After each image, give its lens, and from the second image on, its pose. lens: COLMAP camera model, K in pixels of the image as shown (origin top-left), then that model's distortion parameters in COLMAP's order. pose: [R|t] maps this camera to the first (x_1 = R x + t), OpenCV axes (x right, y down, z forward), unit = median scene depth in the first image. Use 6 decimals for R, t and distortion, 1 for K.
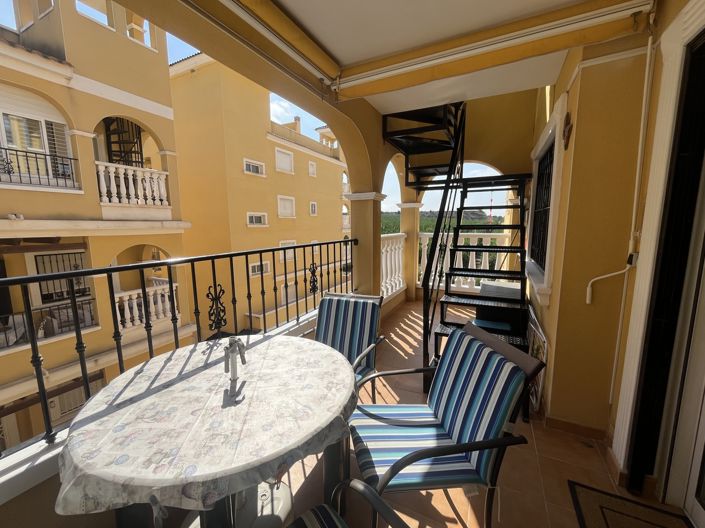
lens RADIAL K [[288.7, 0, 352.4], [0, 288.7, 266.0], [0, 0, 1]] dist [-0.000363, -0.000086]
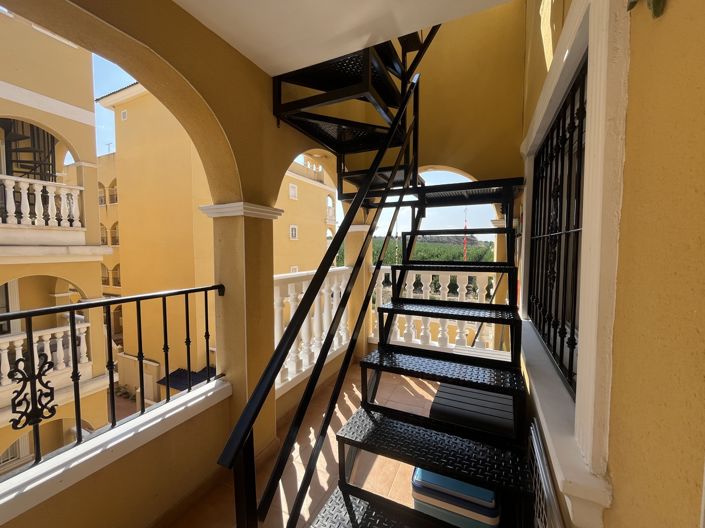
lens RADIAL K [[288.7, 0, 355.9], [0, 288.7, 262.8], [0, 0, 1]] dist [-0.000363, -0.000086]
pose [[0.999383, 0.001707, 0.035086, 0.101705], [0.001518, 0.995788, -0.091674, -0.035072], [-0.035094, 0.091671, 0.995171, 0.174020]]
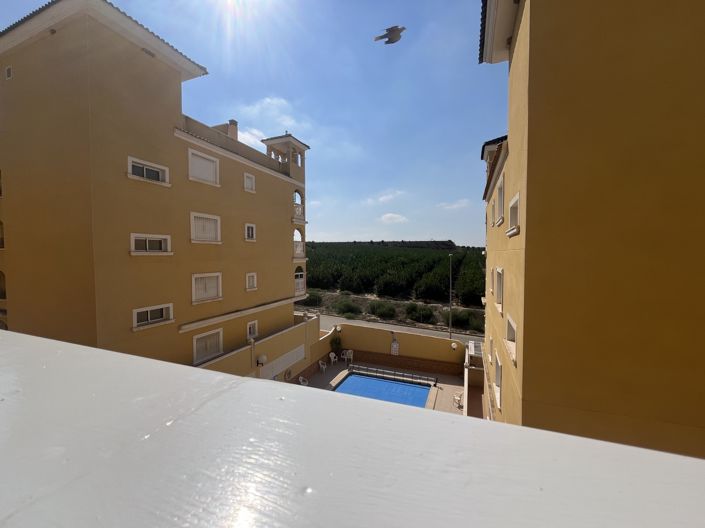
lens RADIAL K [[288.7, 0, 351.8], [0, 288.7, 264.9], [0, 0, 1]] dist [-0.000363, -0.000086]
pose [[0.995815, 0.005285, 0.091238, 0.198819], [0.003752, 0.995120, -0.098598, -0.094503], [-0.091314, 0.098527, 0.990936, 0.607728]]
